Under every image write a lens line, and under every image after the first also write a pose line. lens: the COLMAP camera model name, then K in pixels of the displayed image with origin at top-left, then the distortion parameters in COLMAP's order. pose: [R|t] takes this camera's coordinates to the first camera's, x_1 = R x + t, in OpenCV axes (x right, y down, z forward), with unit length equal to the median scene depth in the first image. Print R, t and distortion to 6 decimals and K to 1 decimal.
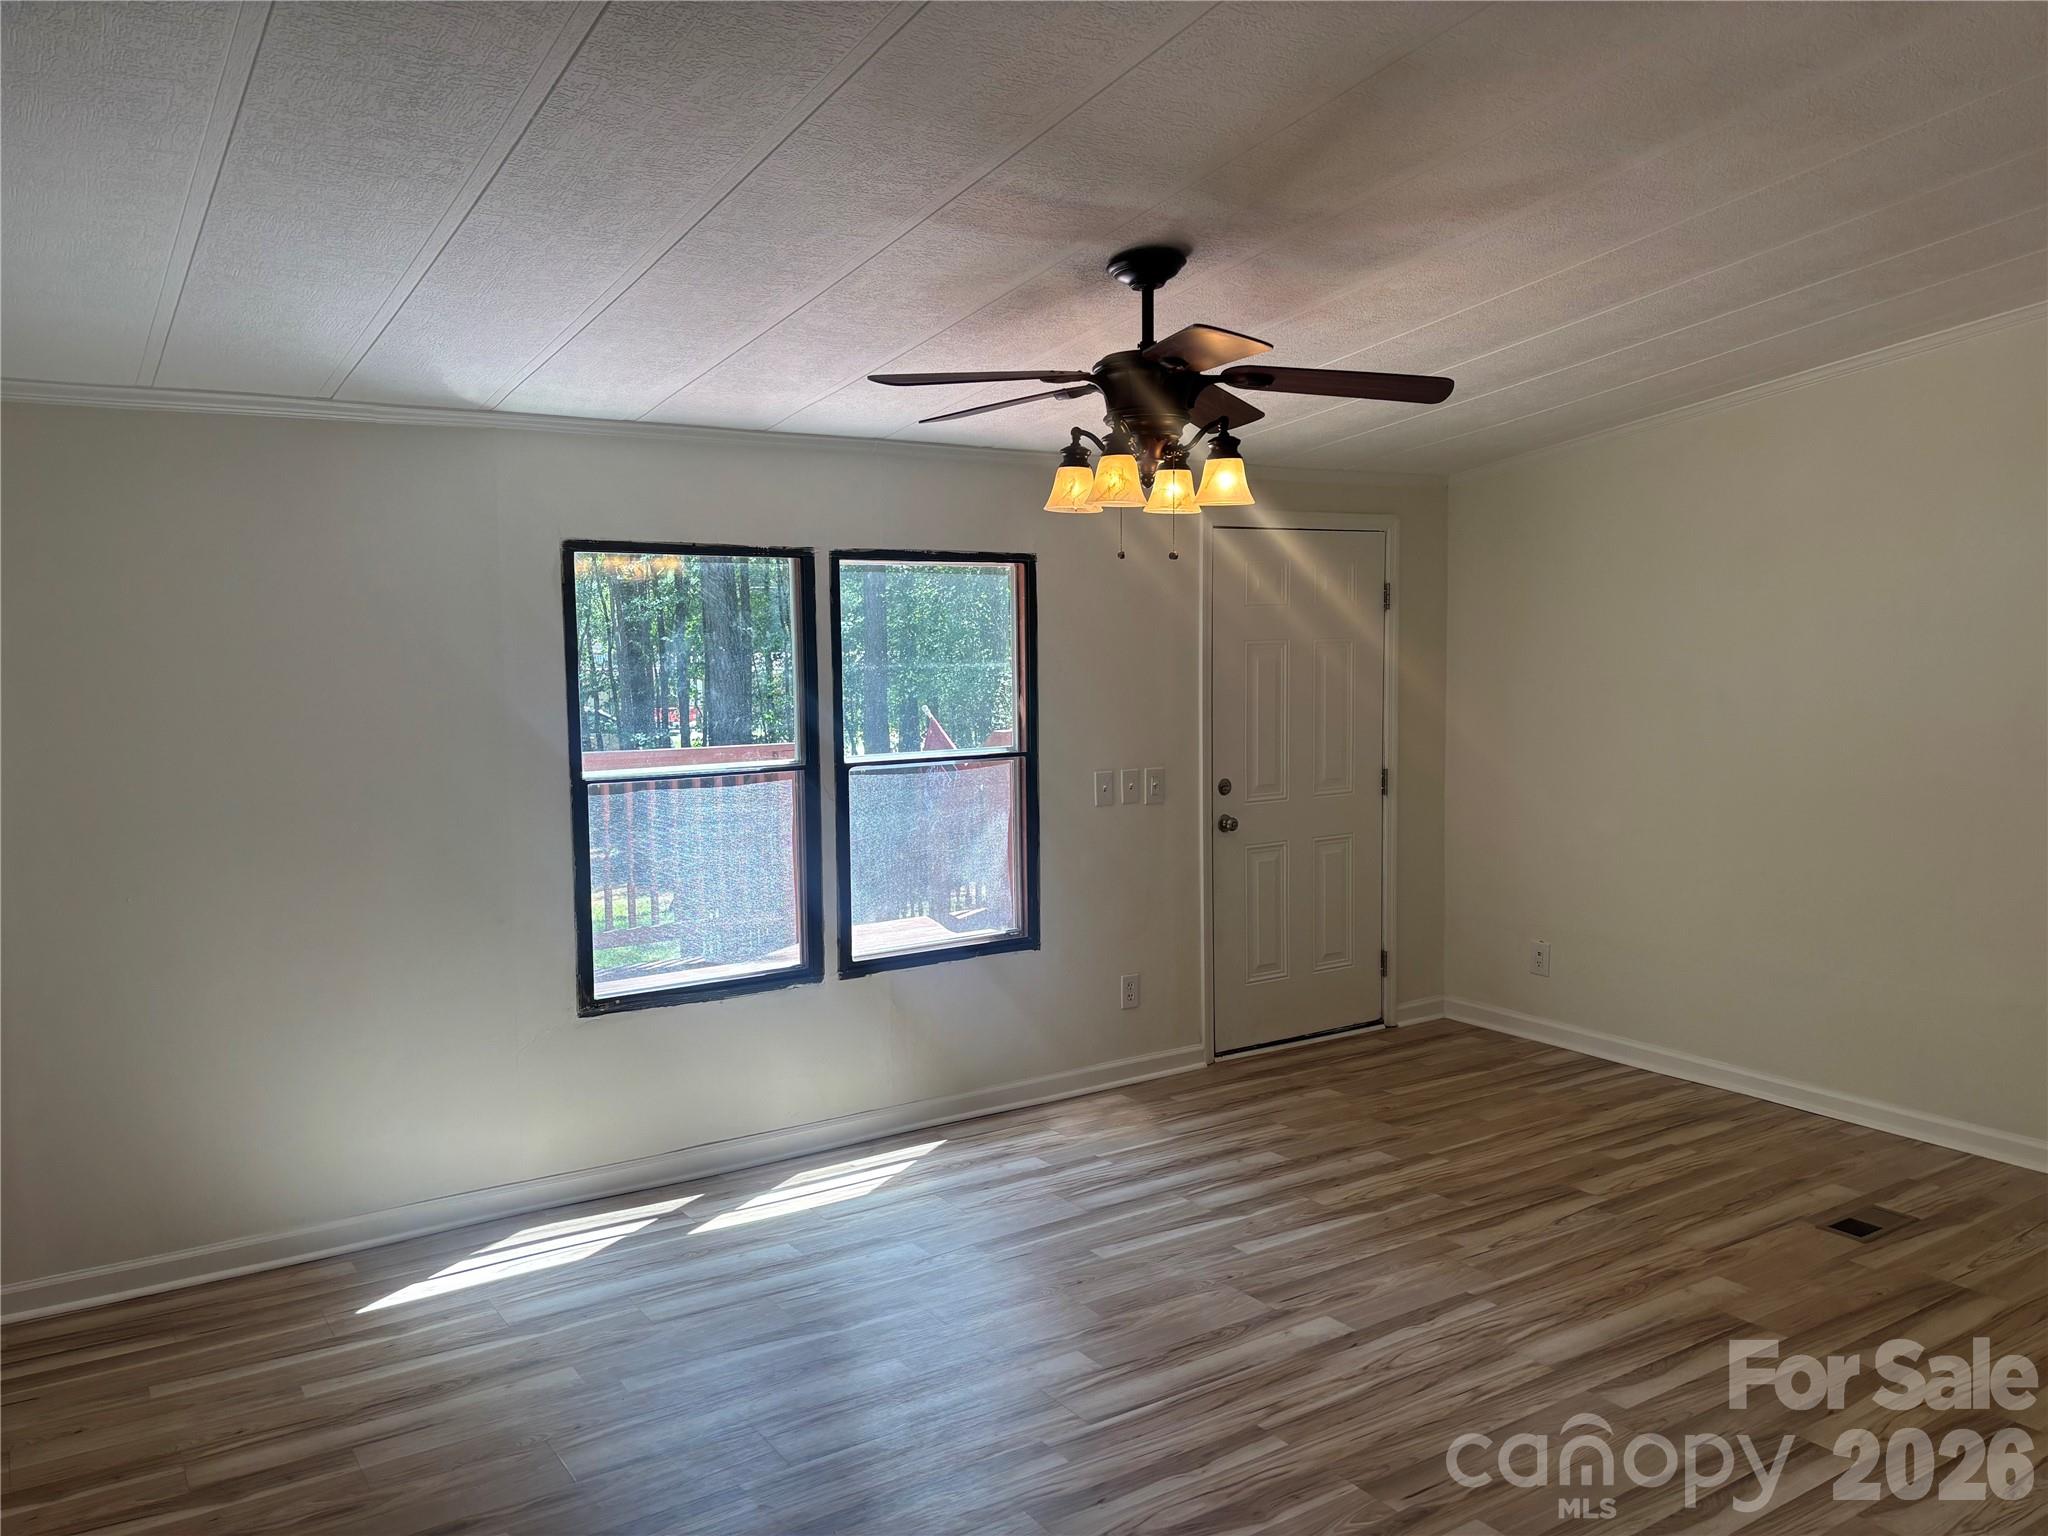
lens RADIAL K [[1546.4, 0, 1024.0], [0, 1546.4, 768.0], [0, 0, 1]] dist [0.035502, -0.002722]
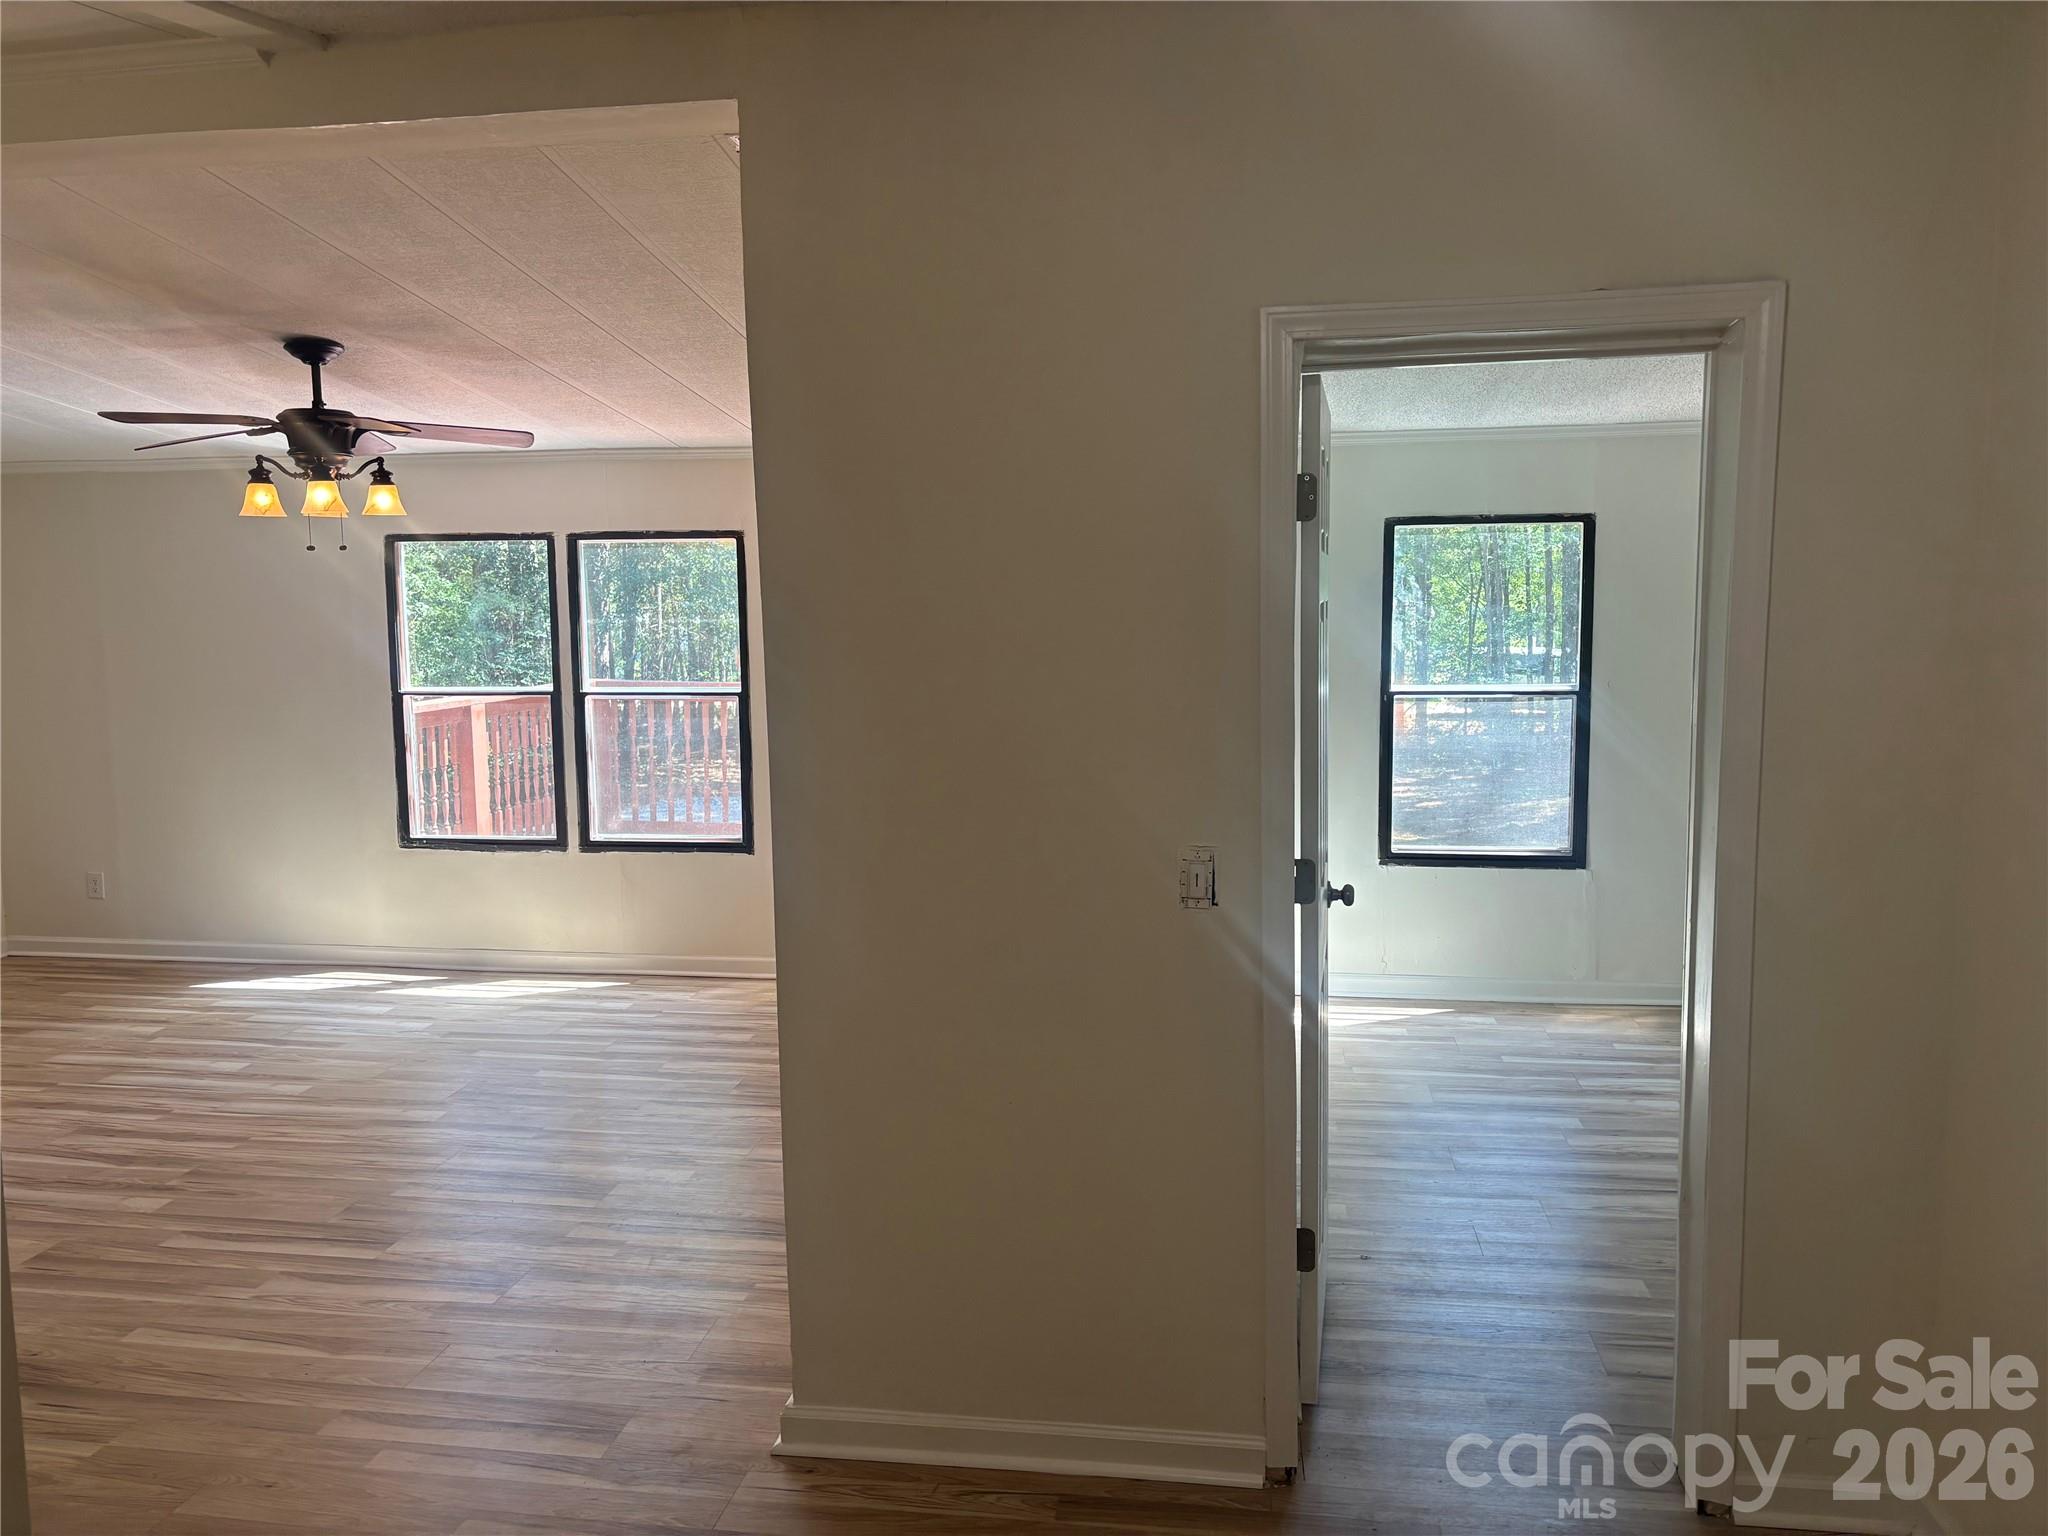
lens RADIAL K [[1524.9, 0, 1062.4], [0, 1524.9, 775.7], [0, 0, 1]] dist [-0.009504, -0.011388]
pose [[0.754916, 0.082960, -0.650553, 1.170061], [-0.058601, 0.996532, 0.059078, -0.036358], [0.653198, -0.006476, 0.757159, 0.294421]]
